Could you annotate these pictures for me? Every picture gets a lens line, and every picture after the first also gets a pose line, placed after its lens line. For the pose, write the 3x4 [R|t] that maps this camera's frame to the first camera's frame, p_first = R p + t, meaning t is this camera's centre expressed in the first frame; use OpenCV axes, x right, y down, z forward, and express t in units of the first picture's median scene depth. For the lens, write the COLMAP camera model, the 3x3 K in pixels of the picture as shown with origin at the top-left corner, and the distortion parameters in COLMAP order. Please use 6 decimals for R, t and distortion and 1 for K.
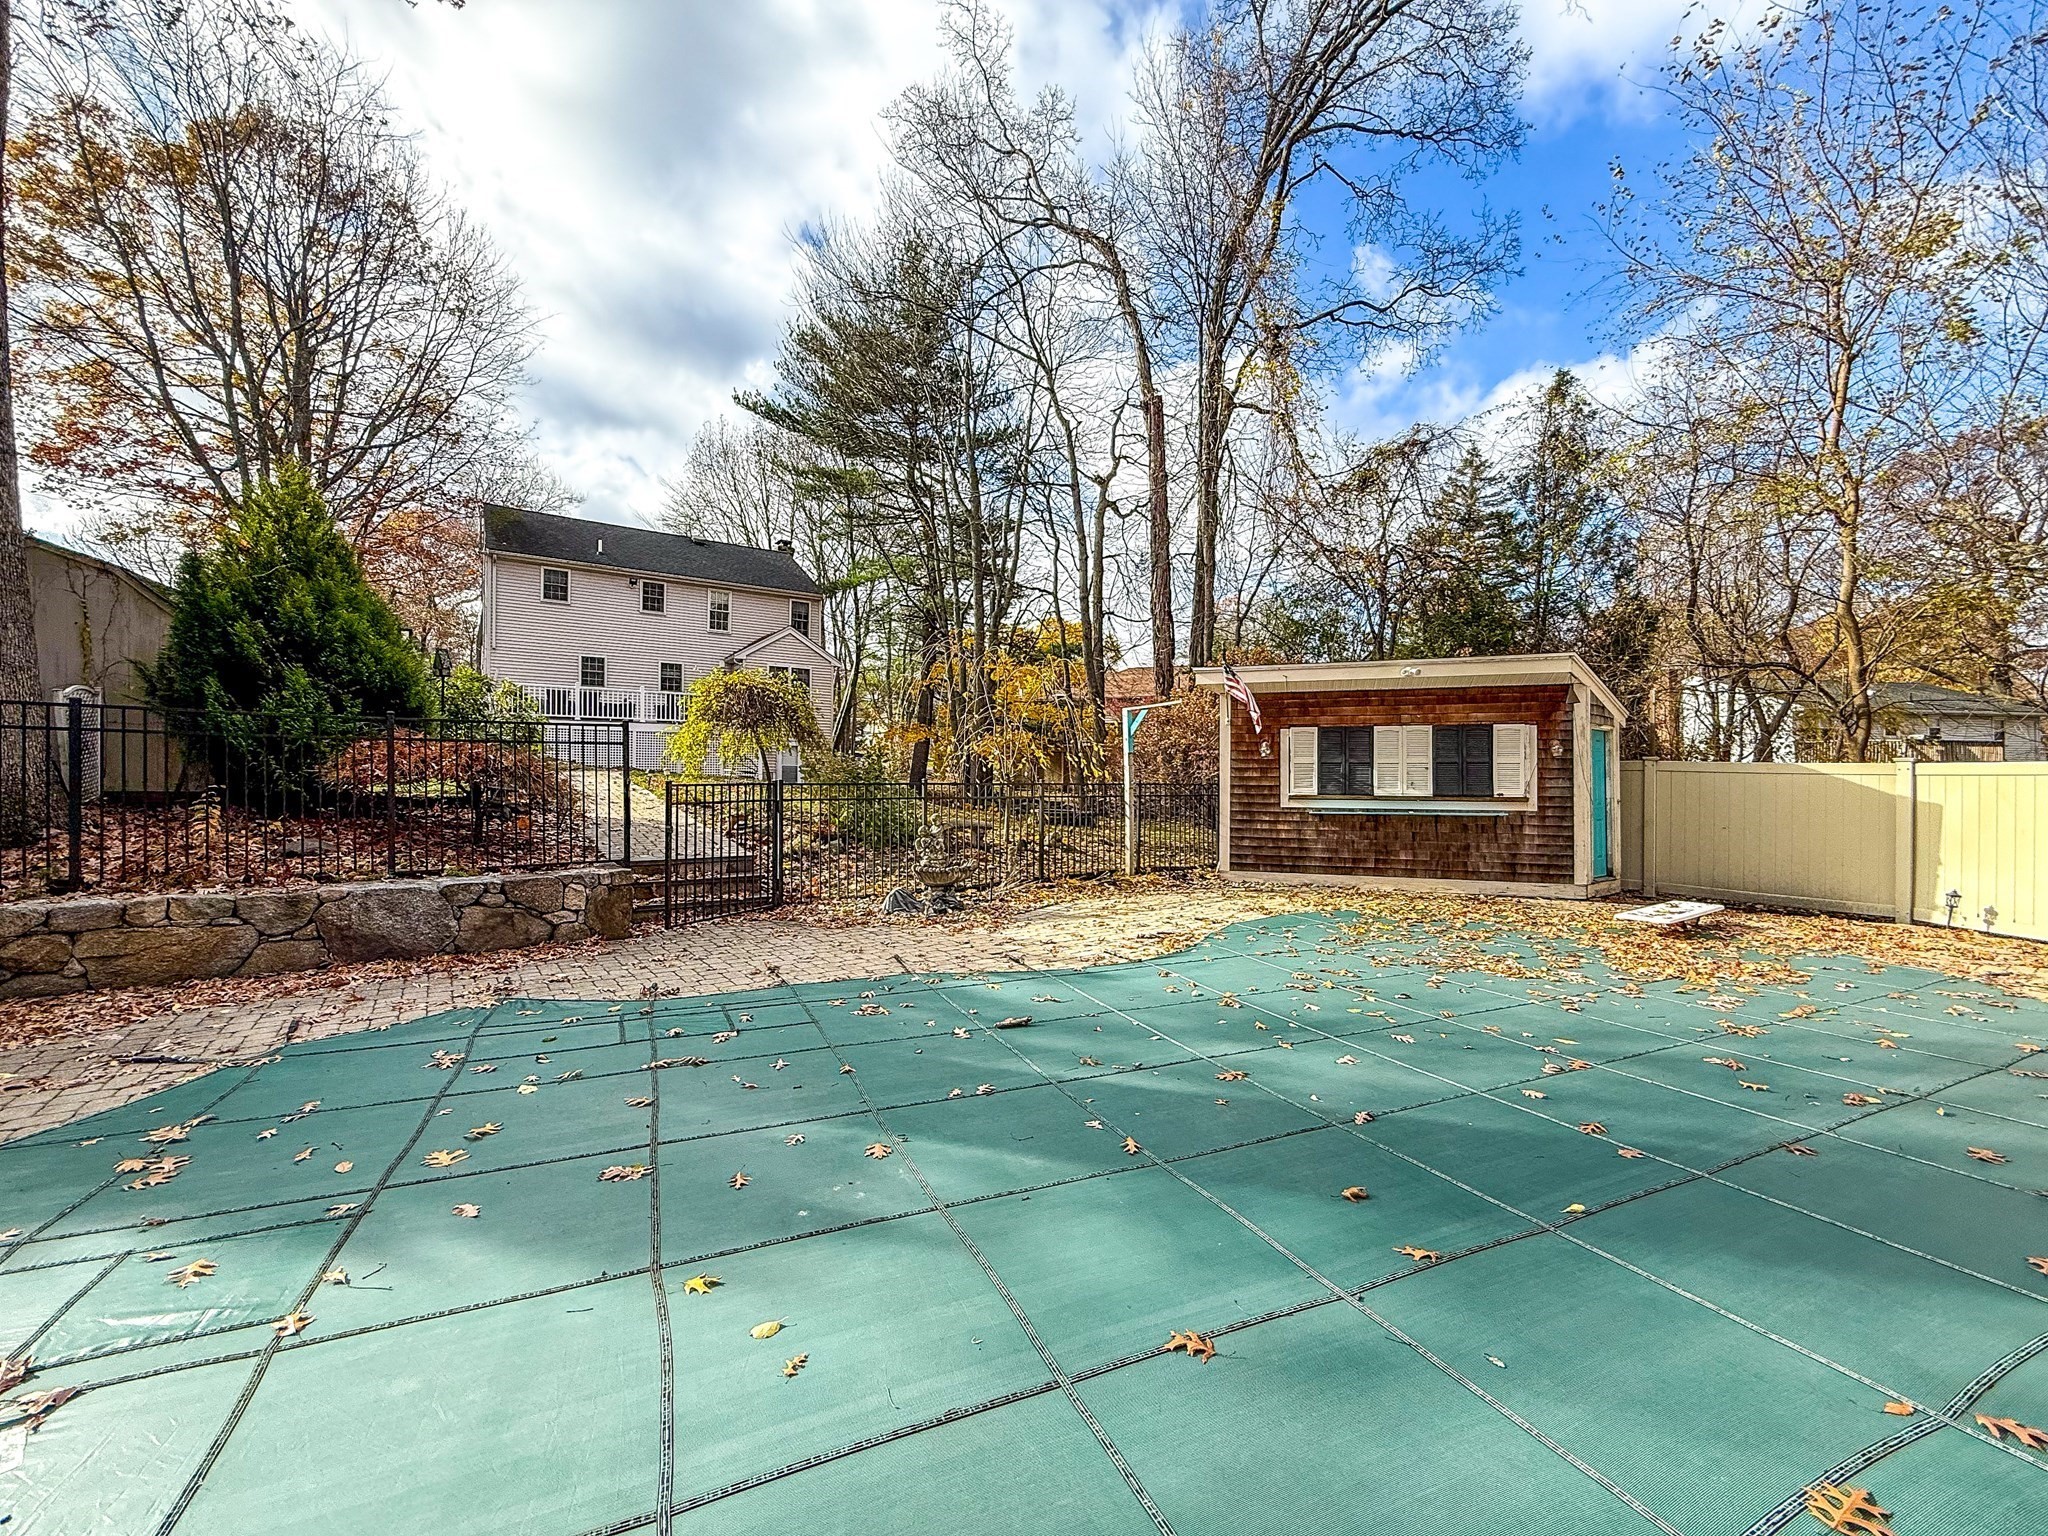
lens RADIAL K [[834.8, 0, 1017.1], [0, 834.8, 777.1], [0, 0, 1]] dist [-0.001613, -0.000638]
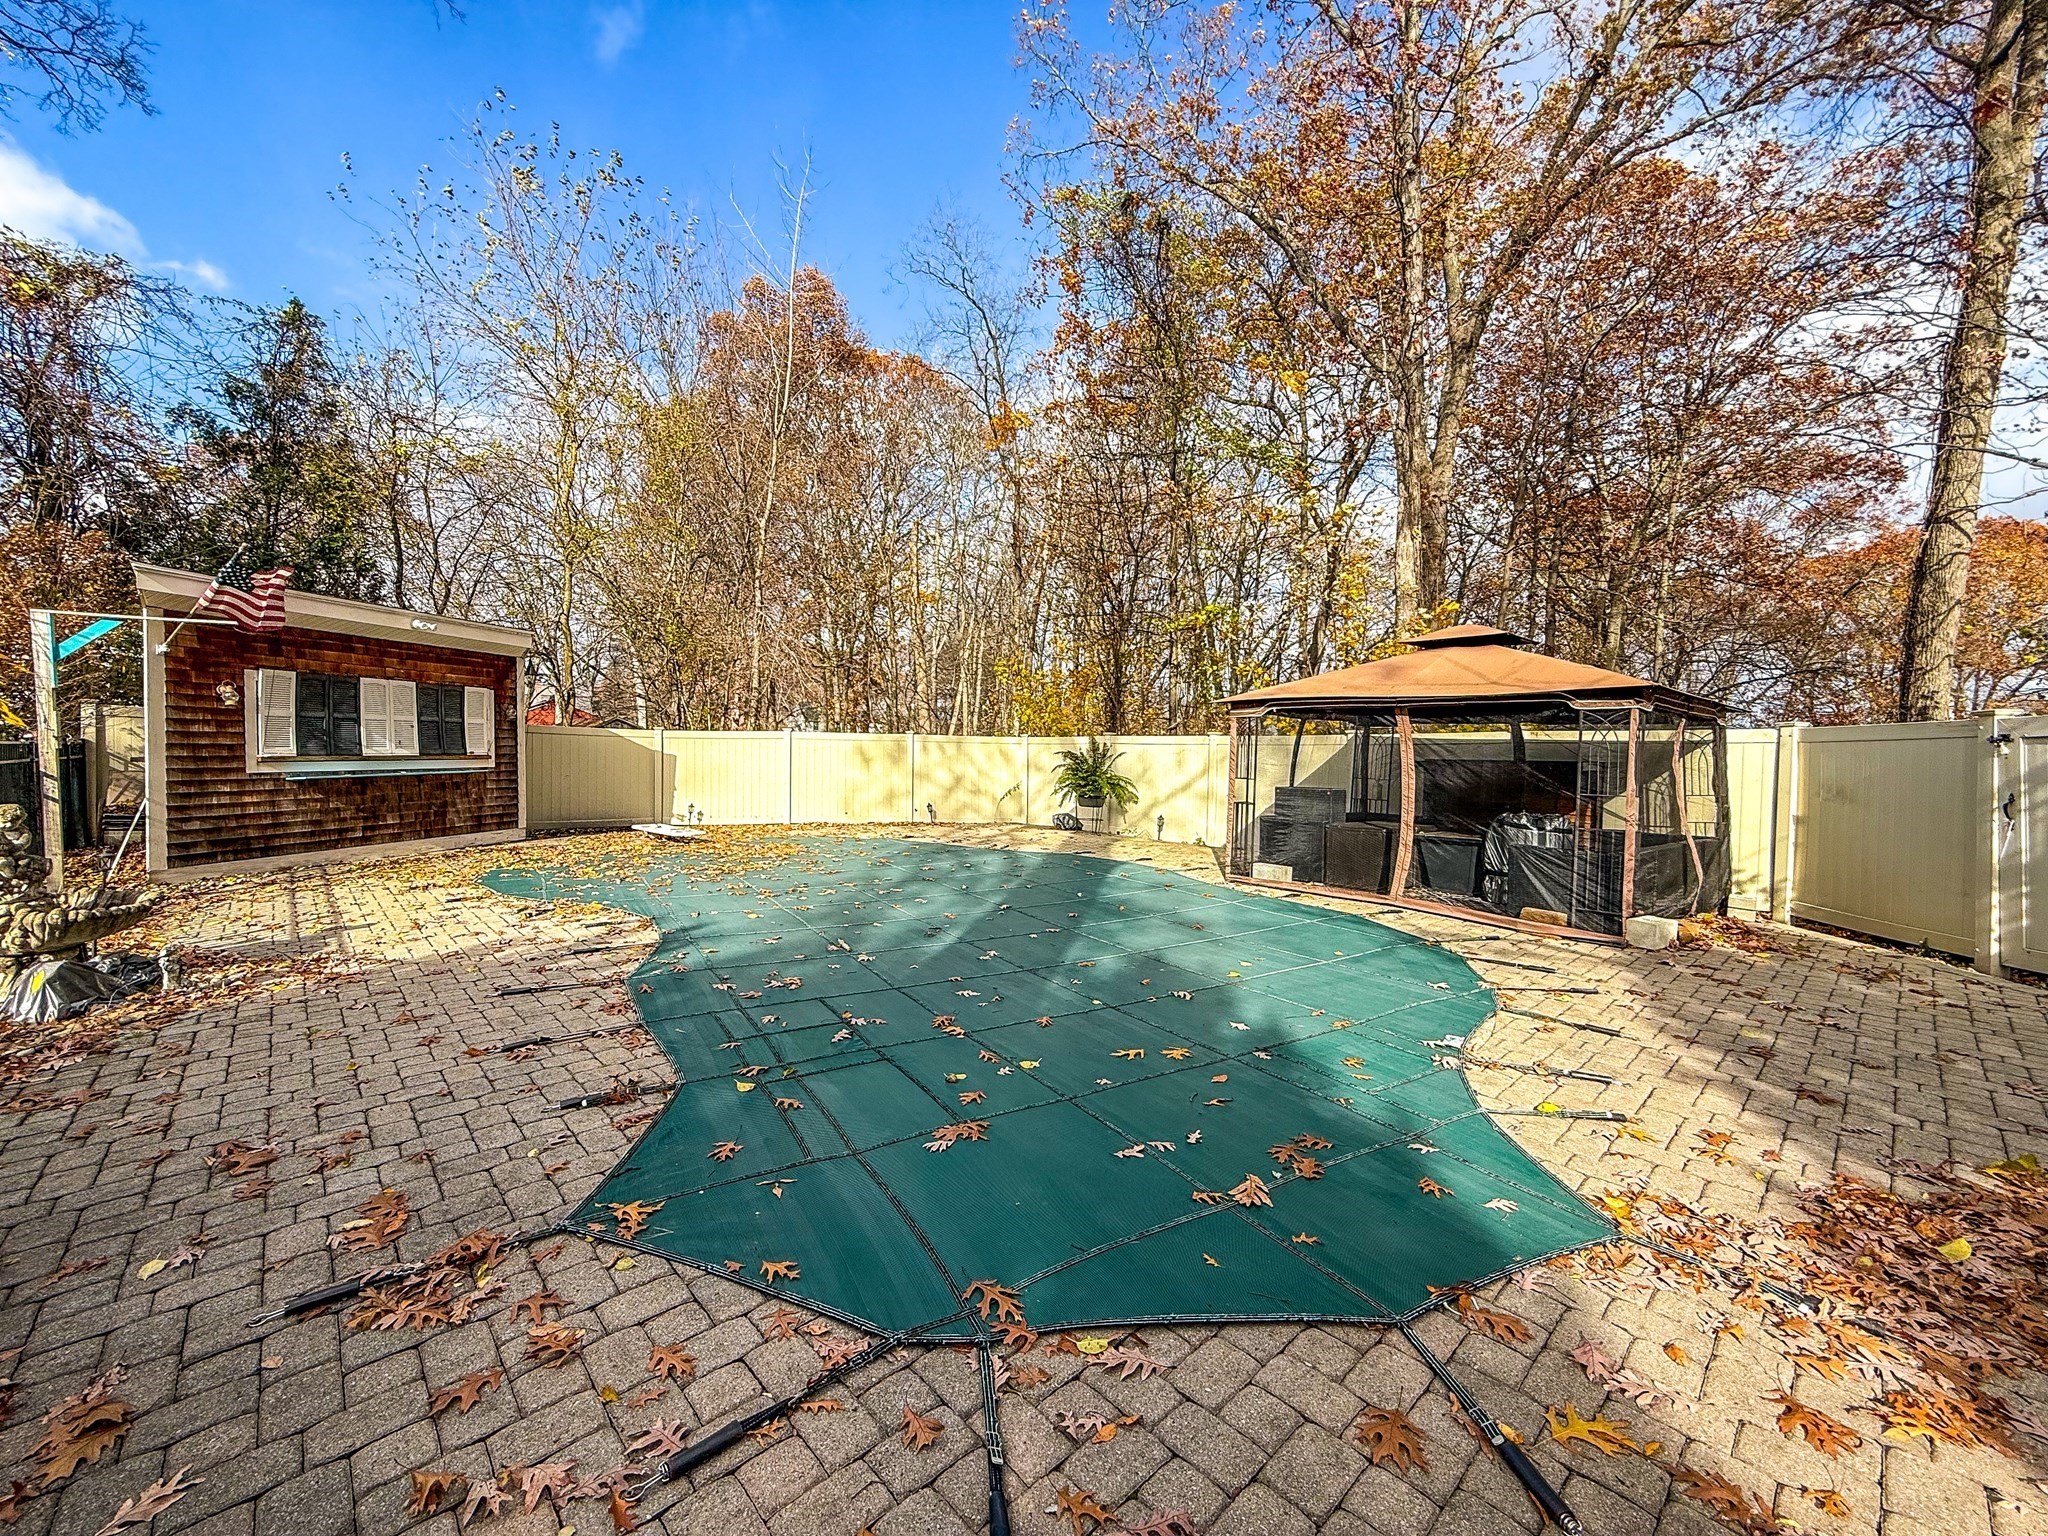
lens RADIAL K [[834.8, 0, 1017.7], [0, 834.8, 768.1], [0, 0, 1]] dist [-0.001613, -0.000638]
pose [[-0.117793, -0.028203, 0.992638, -0.544047], [-0.004358, 0.999602, 0.027883, 0.007737], [-0.993029, -0.001041, -0.117869, 0.417799]]
